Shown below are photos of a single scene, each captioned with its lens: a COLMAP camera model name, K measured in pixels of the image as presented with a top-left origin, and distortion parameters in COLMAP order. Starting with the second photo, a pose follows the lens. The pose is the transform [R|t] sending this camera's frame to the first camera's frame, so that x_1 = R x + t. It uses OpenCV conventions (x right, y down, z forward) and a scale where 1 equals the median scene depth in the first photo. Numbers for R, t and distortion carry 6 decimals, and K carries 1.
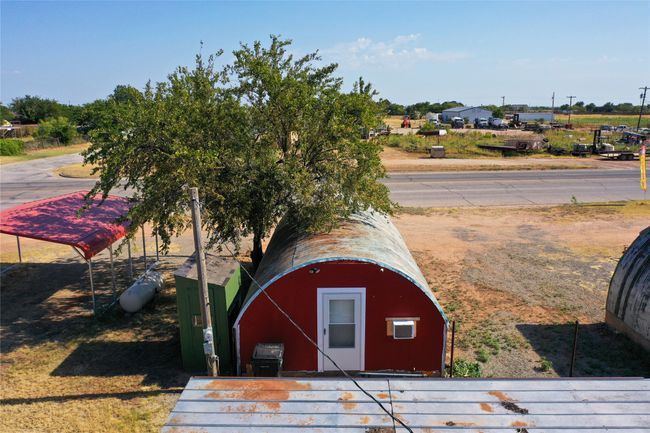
lens RADIAL K [[503.2, 0, 323.9], [0, 503.2, 217.9], [0, 0, 1]] dist [-0.001161, 0.006473]
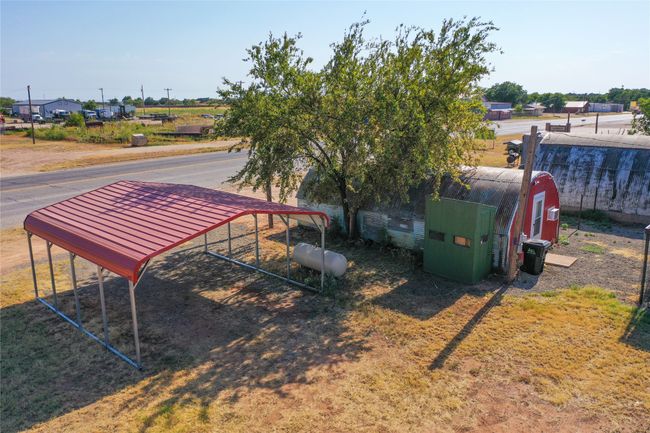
lens RADIAL K [[503.2, 0, 324.8], [0, 503.2, 216.0], [0, 0, 1]] dist [-0.001161, 0.006473]
pose [[0.647253, -0.165948, 0.743993, -1.022878], [0.162220, 0.983645, 0.078276, -0.012190], [-0.744815, 0.070026, 0.663587, 0.318652]]
